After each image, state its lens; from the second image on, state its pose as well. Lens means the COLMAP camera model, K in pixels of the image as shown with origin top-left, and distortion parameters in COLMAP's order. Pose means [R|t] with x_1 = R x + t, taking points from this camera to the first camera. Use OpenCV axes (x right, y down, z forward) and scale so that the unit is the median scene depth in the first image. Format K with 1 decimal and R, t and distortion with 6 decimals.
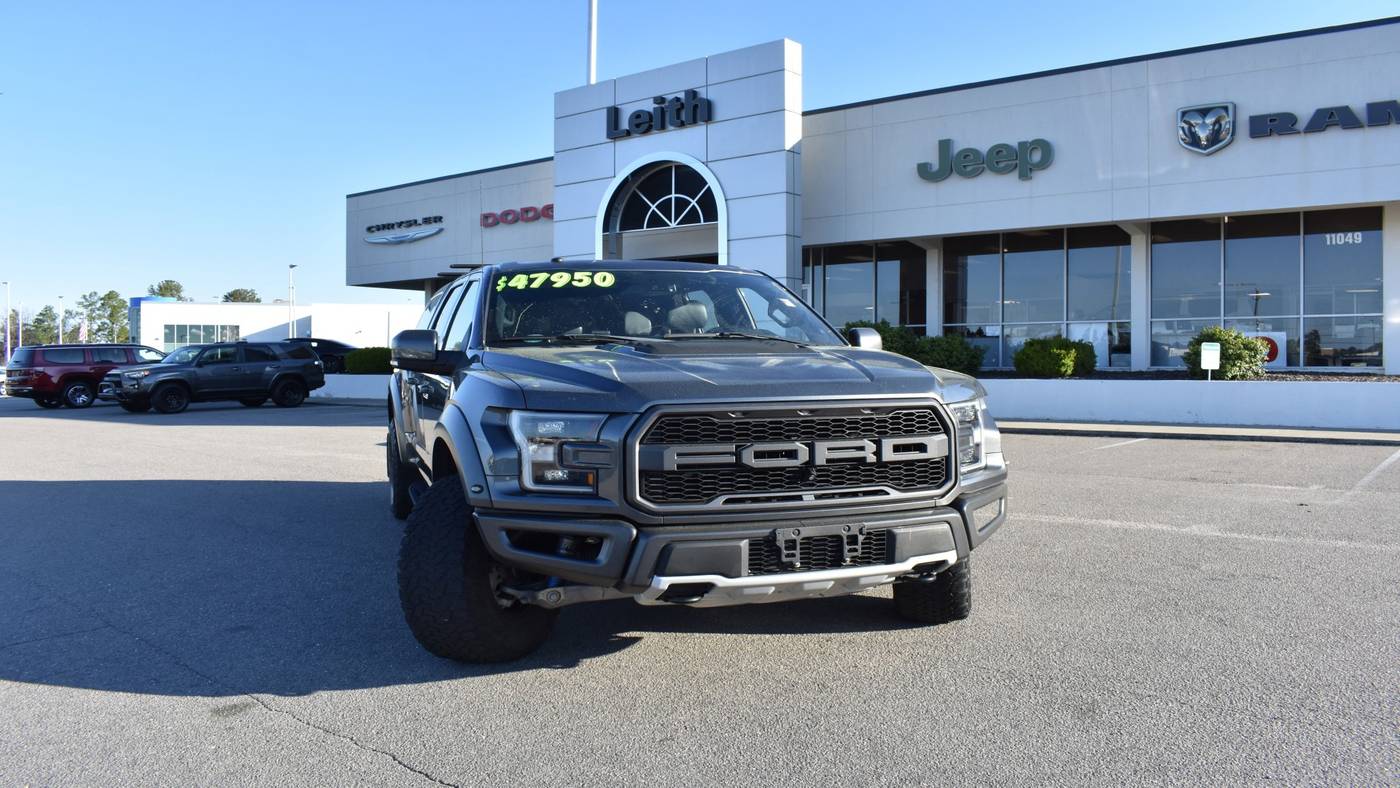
lens RADIAL K [[1140.3, 0, 728.1], [0, 1140.3, 396.6], [0, 0, 1]] dist [-0.077931, 0.010176]
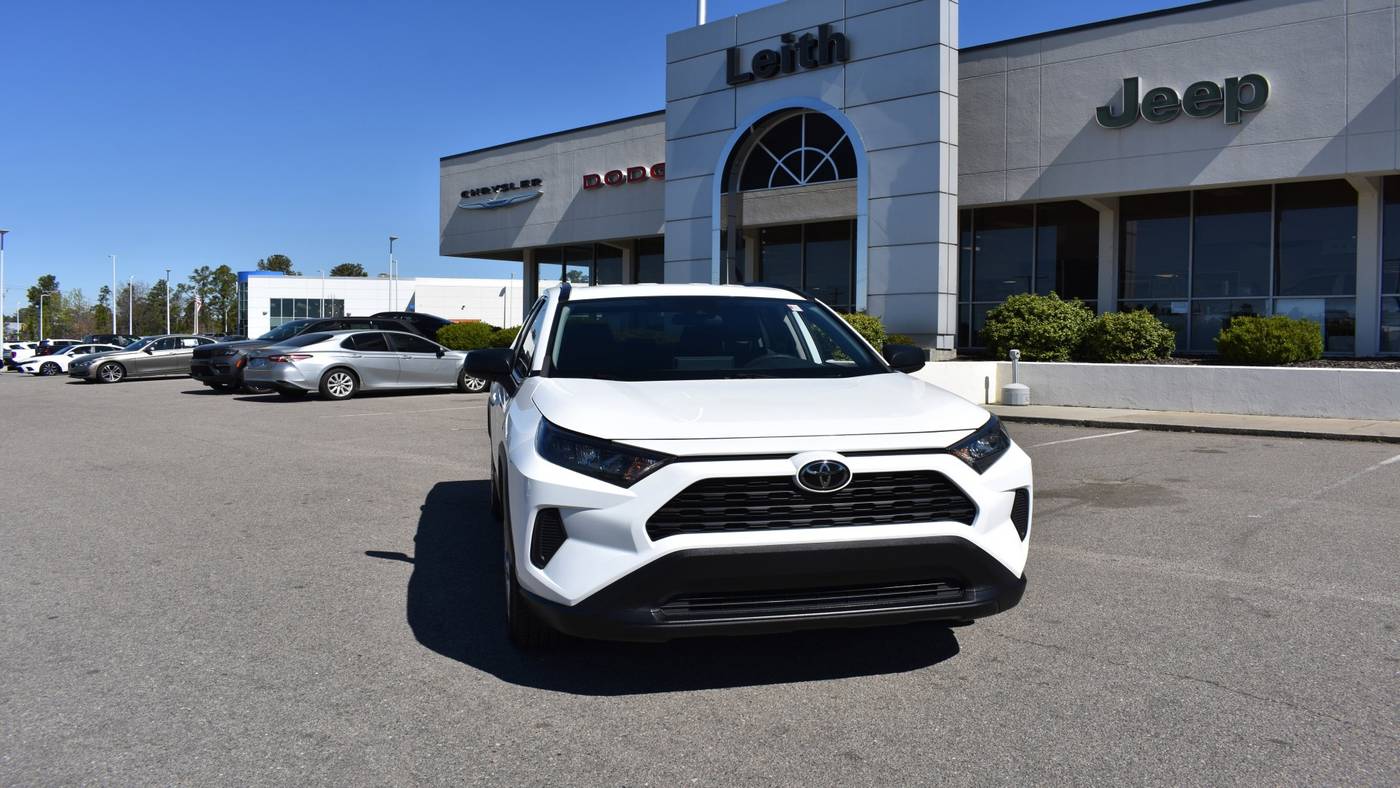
lens RADIAL K [[1140.3, 0, 728.1], [0, 1140.3, 396.6], [0, 0, 1]] dist [-0.077931, 0.010176]
pose [[0.996169, 0.009816, -0.086894, -0.028004], [-0.007969, 0.999735, 0.021580, -0.006622], [0.087083, -0.020805, 0.995984, 0.130505]]
